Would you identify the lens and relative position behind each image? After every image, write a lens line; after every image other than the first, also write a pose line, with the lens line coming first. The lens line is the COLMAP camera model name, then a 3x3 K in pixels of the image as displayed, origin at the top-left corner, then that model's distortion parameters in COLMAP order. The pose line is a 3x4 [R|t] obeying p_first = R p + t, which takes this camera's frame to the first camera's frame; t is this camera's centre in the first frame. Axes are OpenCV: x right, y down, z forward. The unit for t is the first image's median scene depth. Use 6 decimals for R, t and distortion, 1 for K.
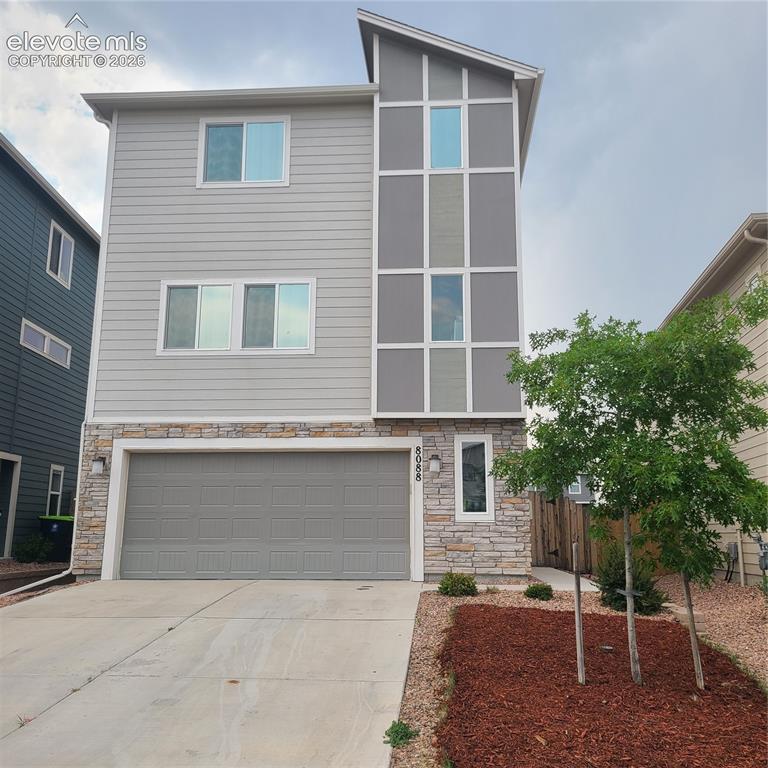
lens RADIAL K [[764.0, 0, 385.2], [0, 764.0, 379.1], [0, 0, 1]] dist [0.030165, 0.000000]
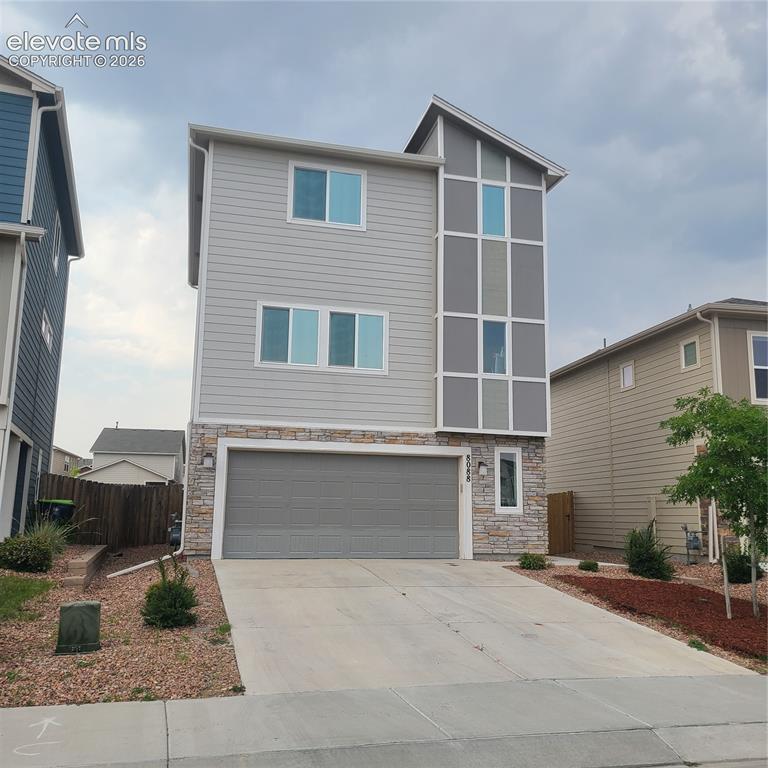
lens RADIAL K [[764.0, 0, 381.5], [0, 764.0, 383.4], [0, 0, 1]] dist [0.030165, 0.000000]
pose [[0.947661, 0.065379, 0.312514, -0.489247], [-0.075077, 0.996995, 0.019088, -0.043000], [-0.310327, -0.041552, 0.949721, -0.159573]]
